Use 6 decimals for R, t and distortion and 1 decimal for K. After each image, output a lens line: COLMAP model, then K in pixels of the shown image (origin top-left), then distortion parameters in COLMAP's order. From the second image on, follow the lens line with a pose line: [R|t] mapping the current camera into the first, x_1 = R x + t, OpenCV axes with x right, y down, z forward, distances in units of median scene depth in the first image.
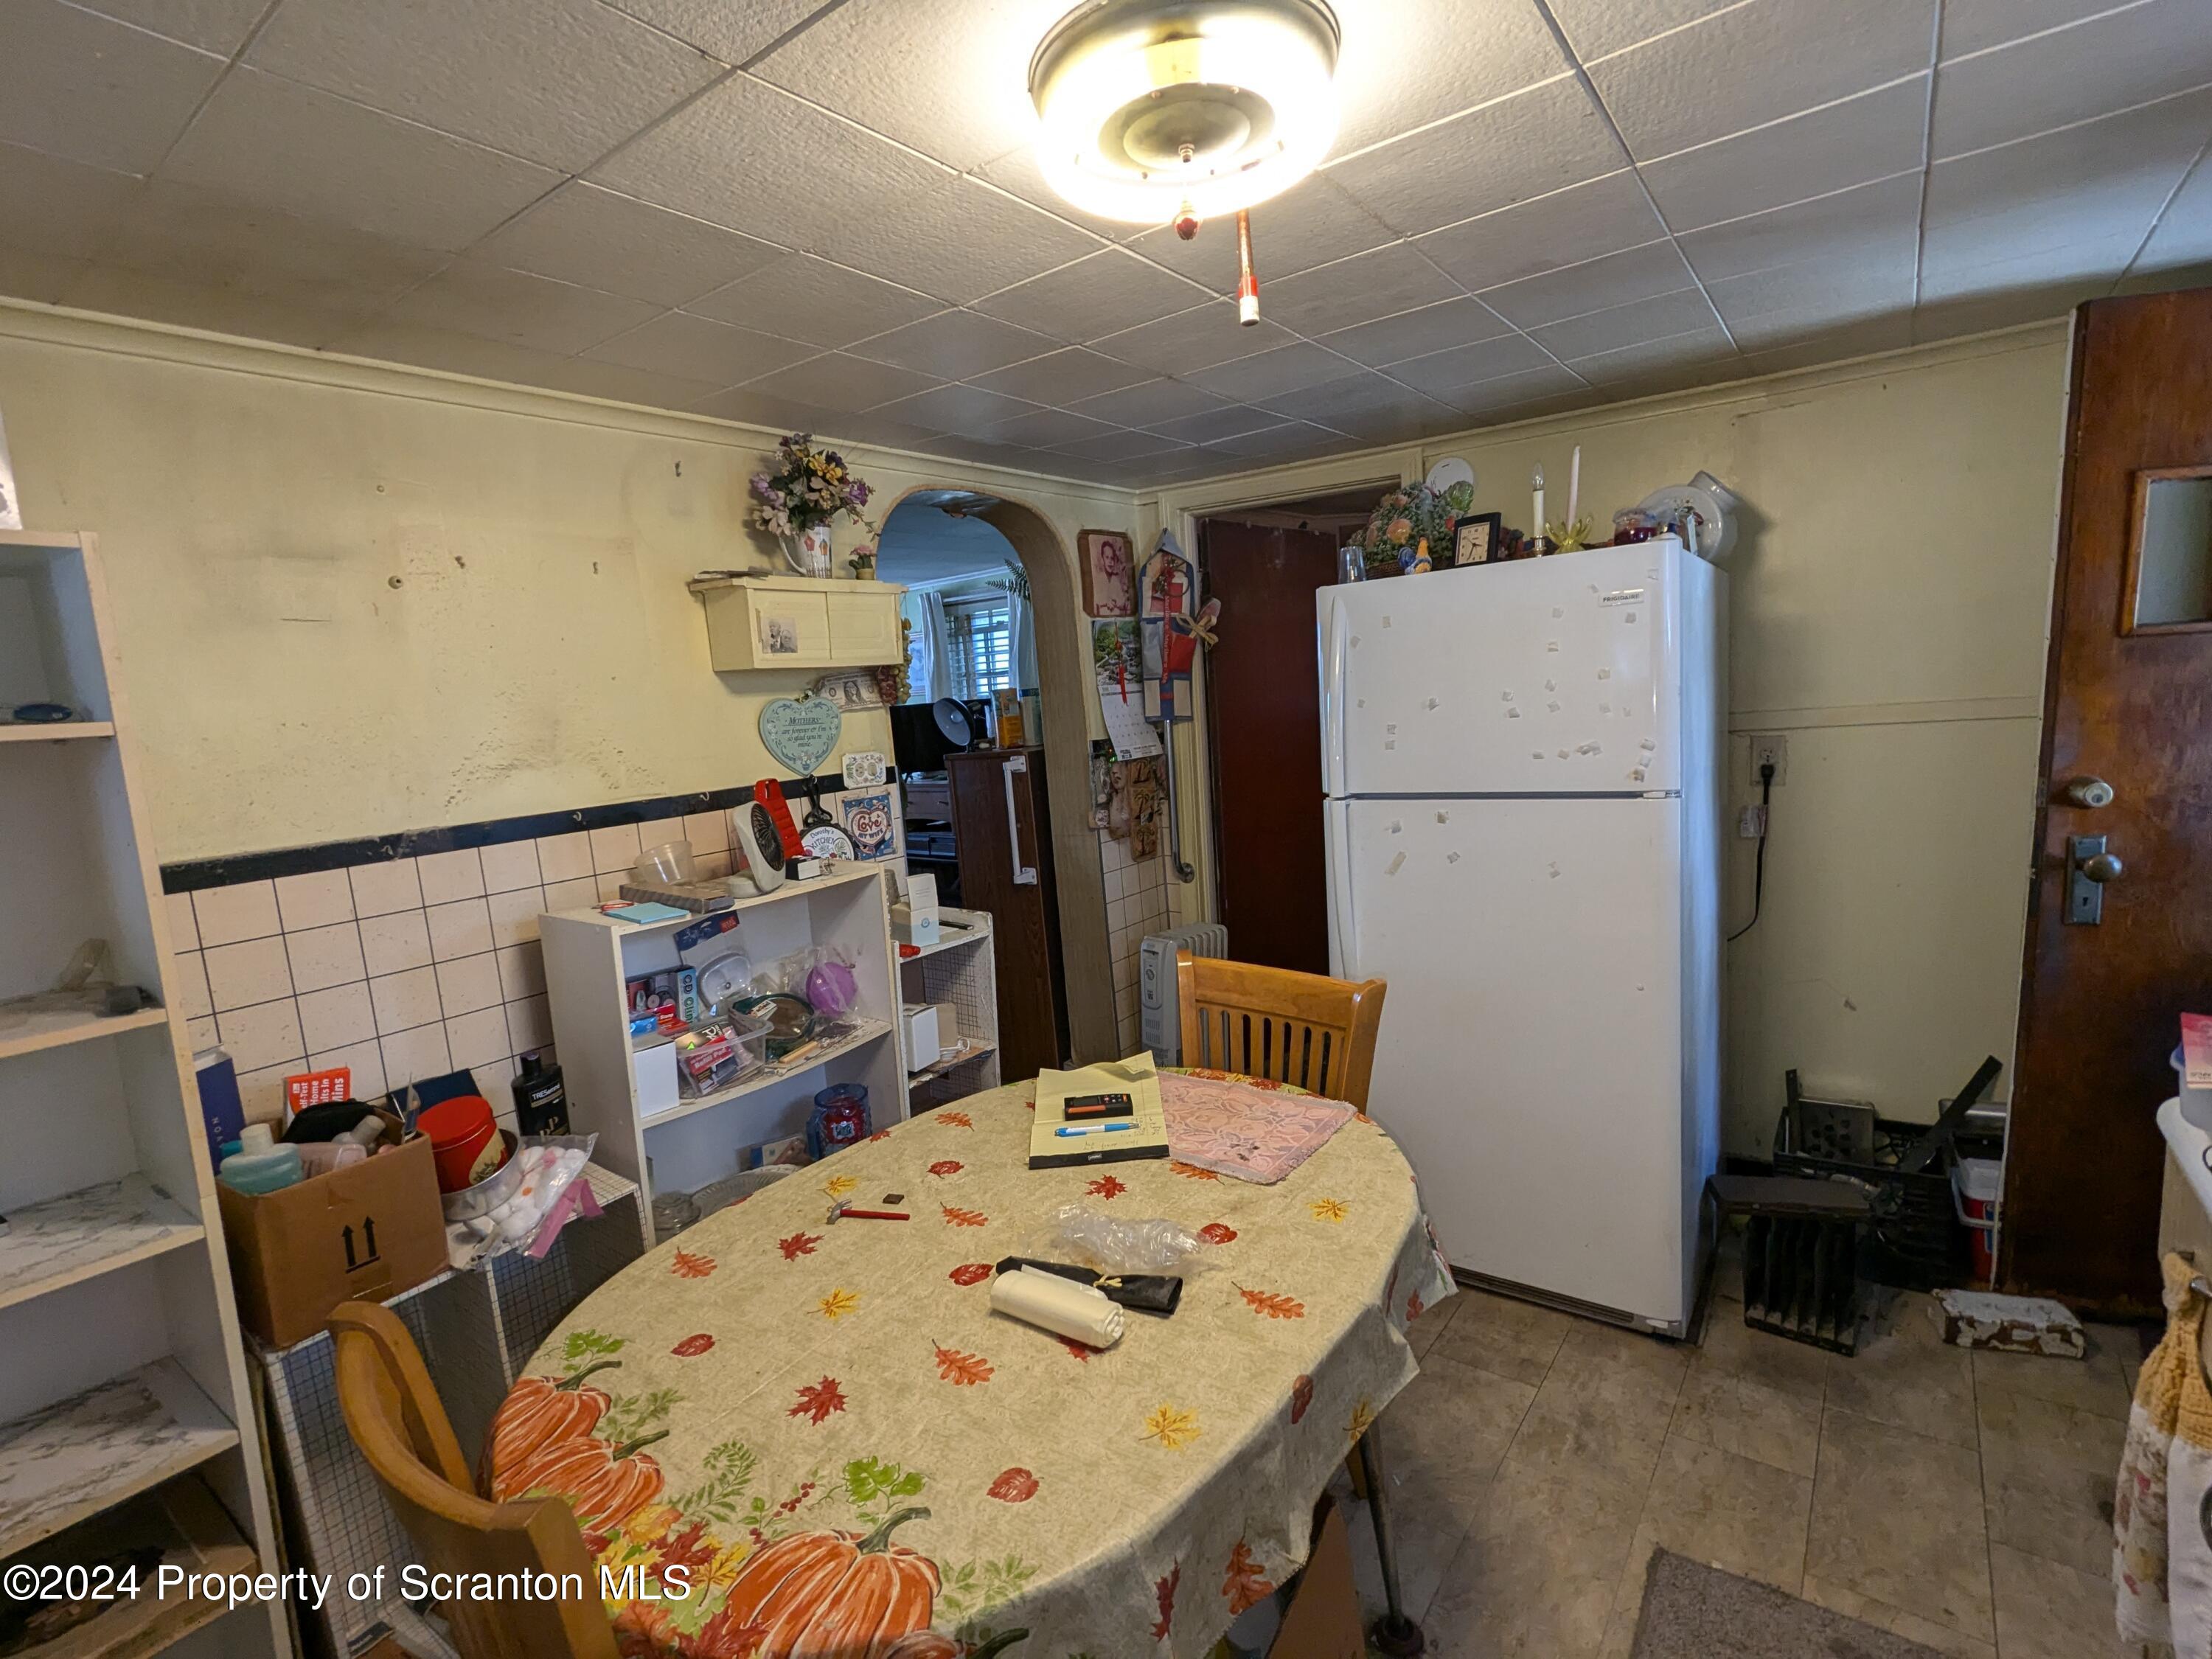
lens RADIAL K [[1041.6, 0, 1109.5], [0, 1041.6, 840.4], [0, 0, 1]] dist [0.001128, 0.000066]
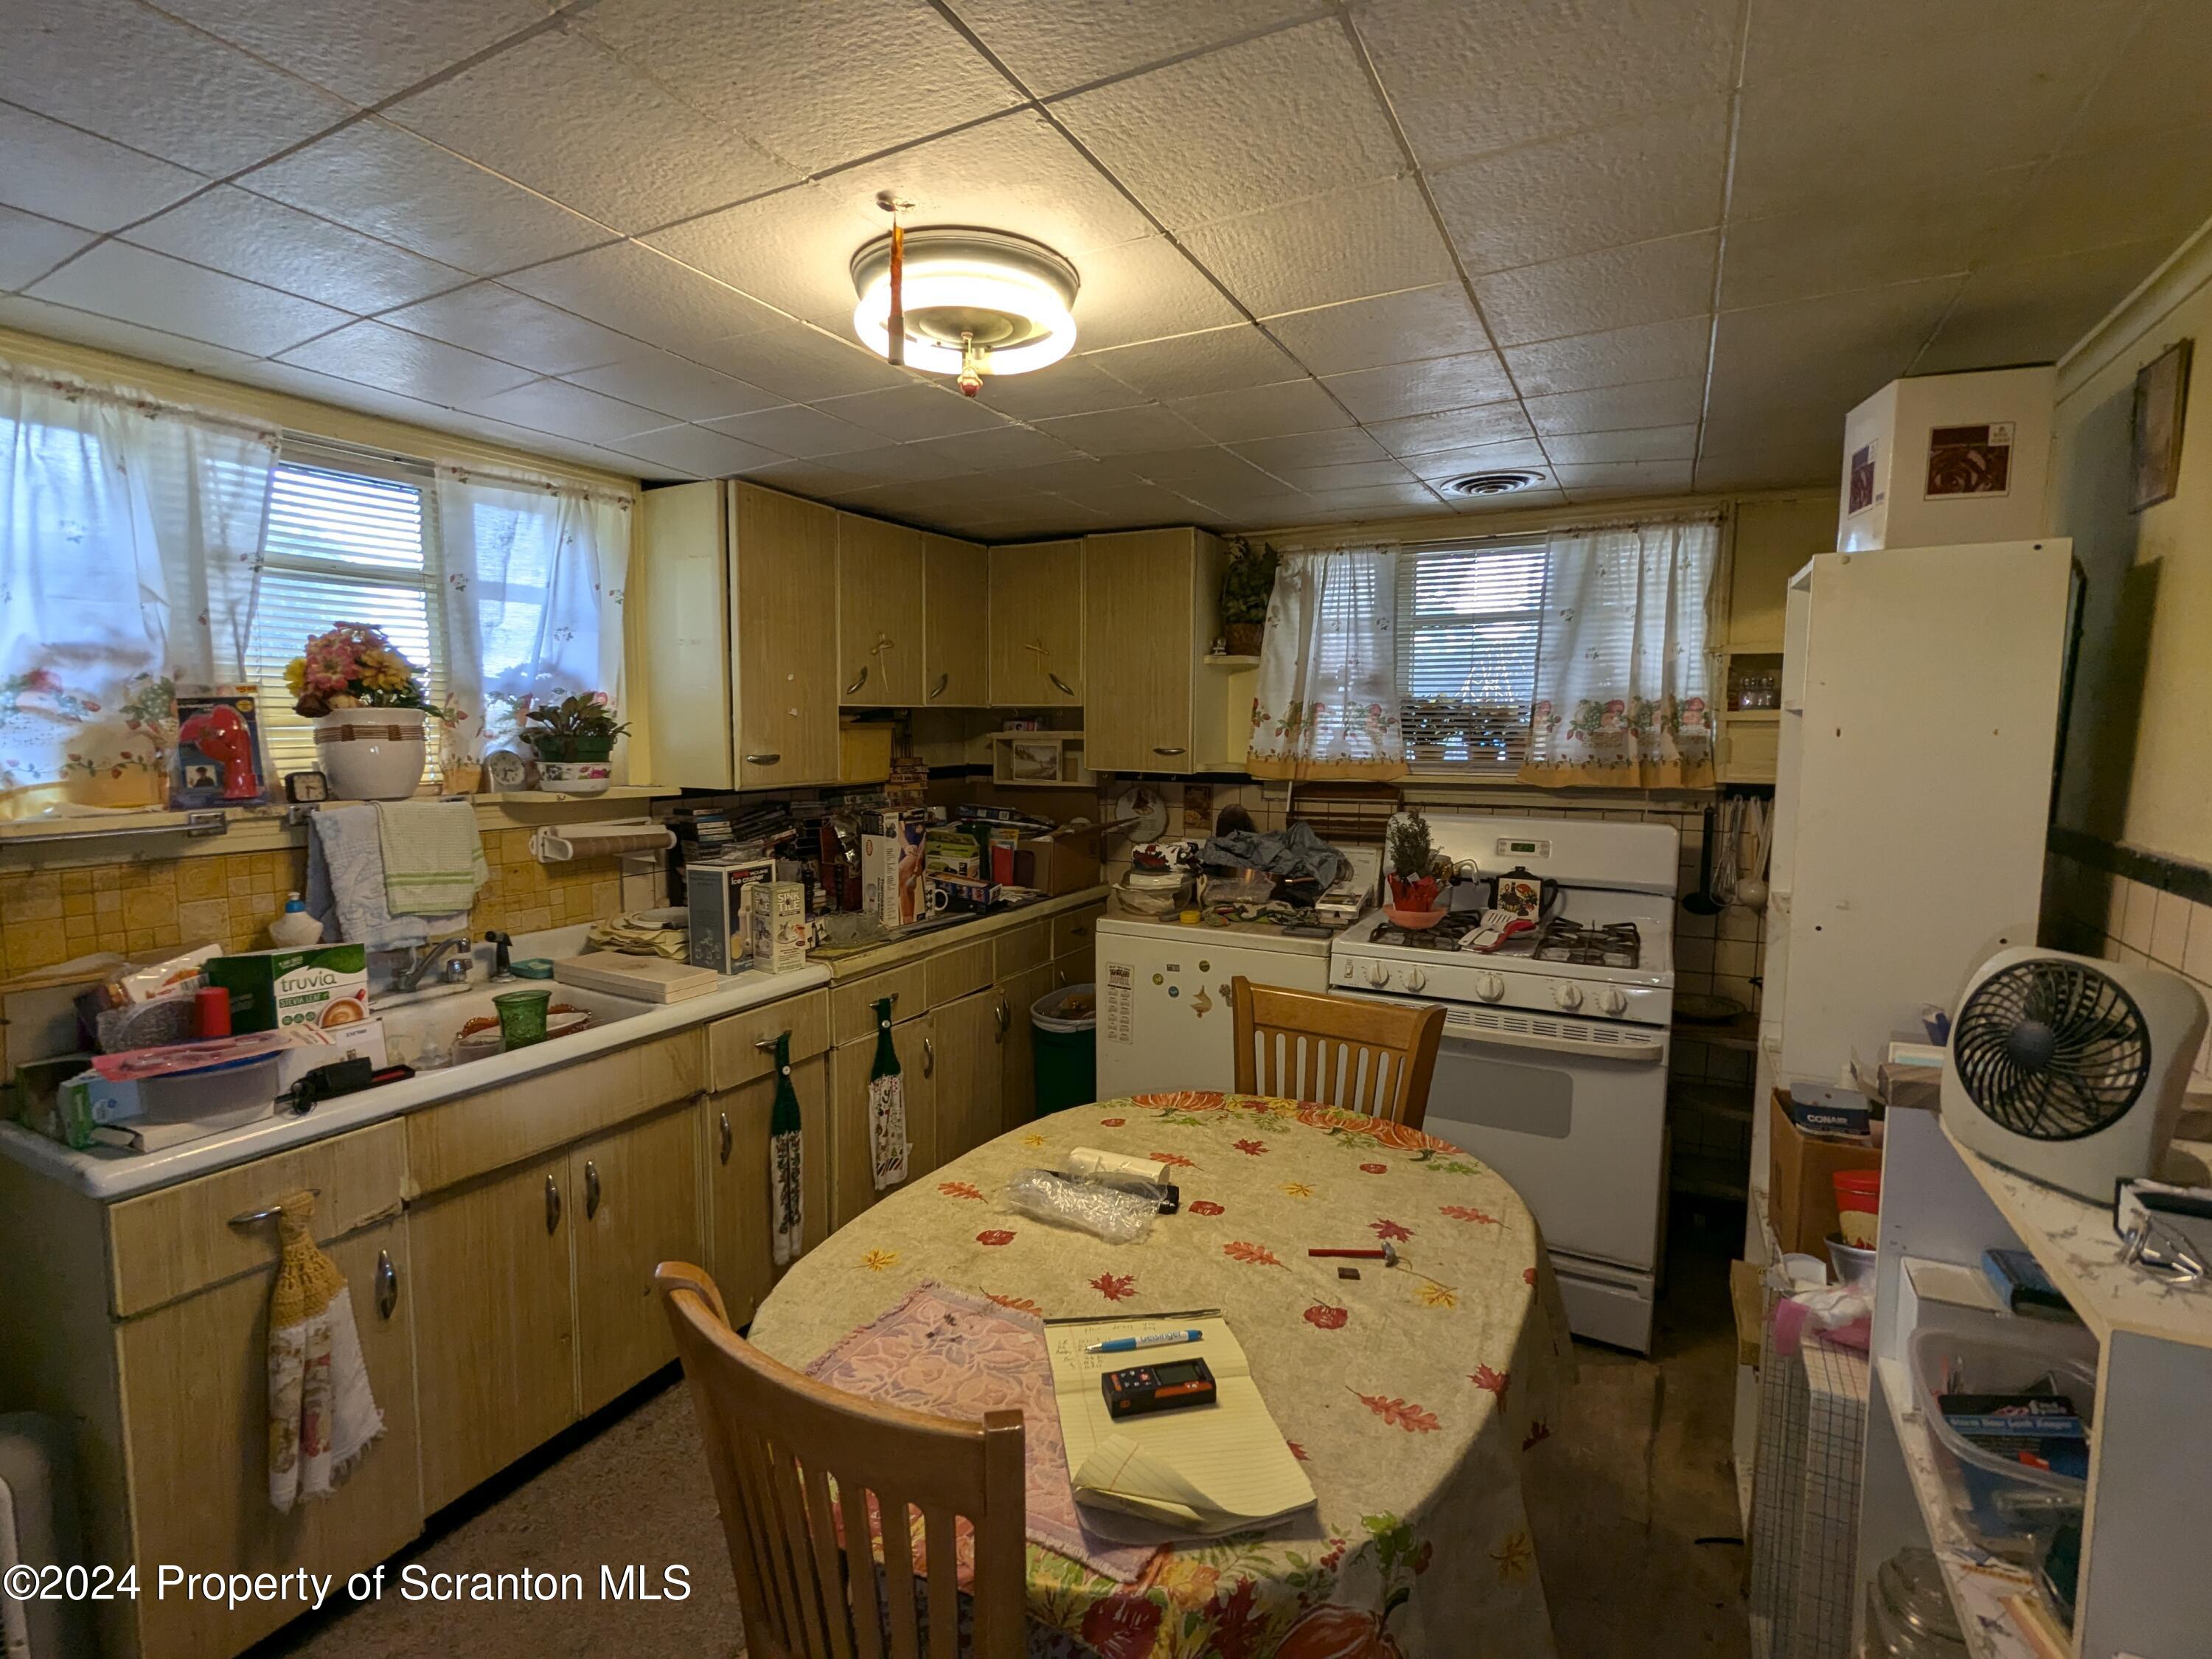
lens RADIAL K [[1041.6, 0, 1108.7], [0, 1041.6, 825.6], [0, 0, 1]] dist [0.001128, 0.000066]
pose [[-0.987545, 0.081799, -0.134401, 0.108438], [0.046255, 0.967419, 0.248920, -0.331193], [0.150384, 0.239603, -0.959153, 2.172986]]
